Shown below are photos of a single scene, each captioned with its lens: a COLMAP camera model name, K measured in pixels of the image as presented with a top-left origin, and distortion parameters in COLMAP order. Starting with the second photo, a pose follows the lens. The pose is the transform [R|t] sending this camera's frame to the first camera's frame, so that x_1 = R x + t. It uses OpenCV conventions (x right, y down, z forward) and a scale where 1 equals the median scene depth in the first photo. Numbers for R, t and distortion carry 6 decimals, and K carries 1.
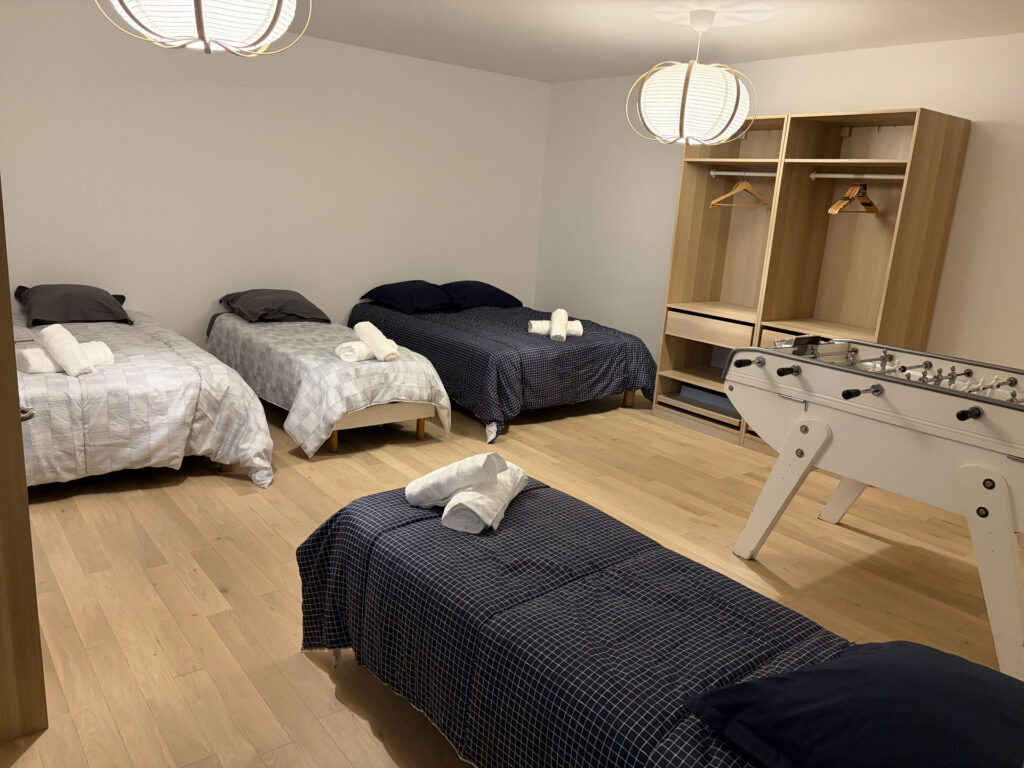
lens RADIAL K [[783.5, 0, 512.0], [0, 783.5, 384.0], [0, 0, 1]] dist [0.023143, -0.038261]
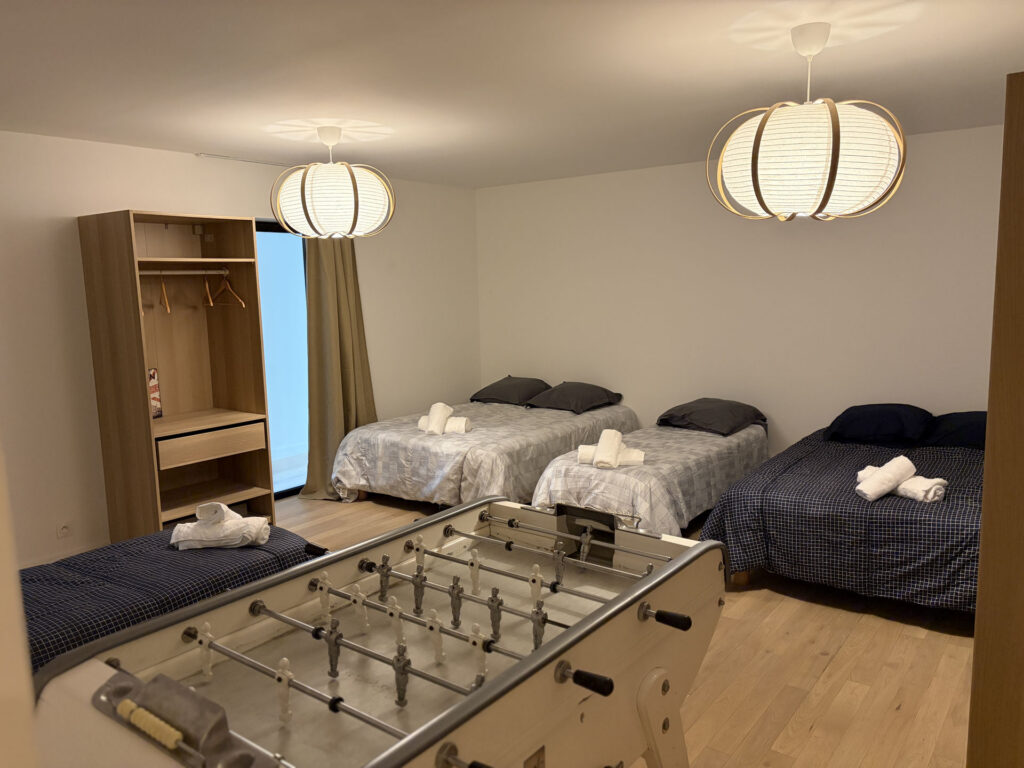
lens RADIAL K [[779.4, 0, 515.1], [0, 779.4, 388.3], [0, 0, 1]] dist [0.023847, -0.048747]
pose [[0.258009, 0.059665, -0.964299, 0.890735], [-0.190308, 0.981675, 0.009821, -0.137134], [0.947214, 0.180980, 0.264635, 0.701302]]
